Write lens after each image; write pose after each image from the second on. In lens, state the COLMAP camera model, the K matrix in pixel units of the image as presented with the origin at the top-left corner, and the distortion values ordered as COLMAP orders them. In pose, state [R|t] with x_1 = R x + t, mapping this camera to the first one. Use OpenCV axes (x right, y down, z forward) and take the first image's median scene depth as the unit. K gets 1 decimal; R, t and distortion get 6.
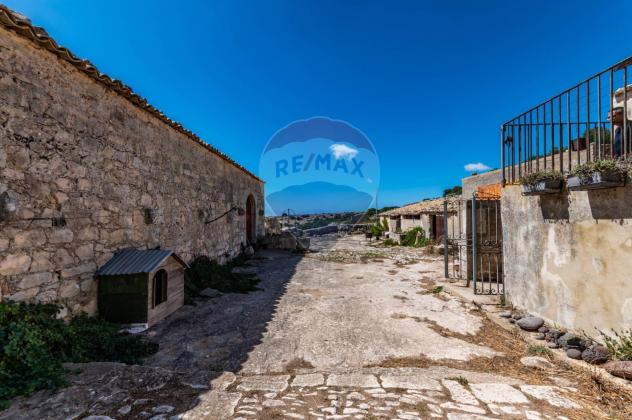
lens RADIAL K [[285.5, 0, 315.8], [0, 285.5, 206.9], [0, 0, 1]] dist [0.025188, -0.000122]
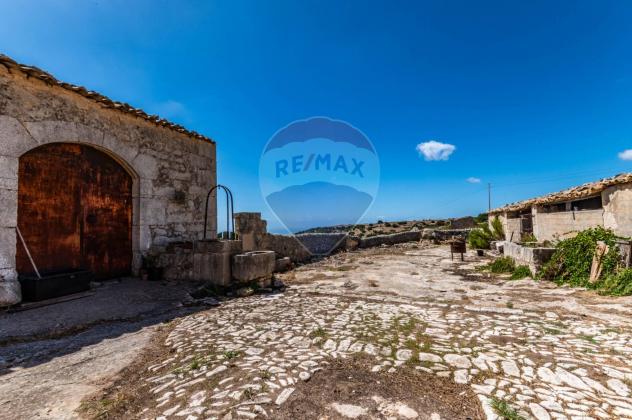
lens RADIAL K [[285.5, 0, 315.2], [0, 285.5, 211.1], [0, 0, 1]] dist [0.025188, -0.000122]
pose [[0.942678, -0.023534, -0.332872, 0.102777], [0.019310, 0.999686, -0.015995, 0.032096], [0.333144, 0.008651, 0.942836, 0.374929]]
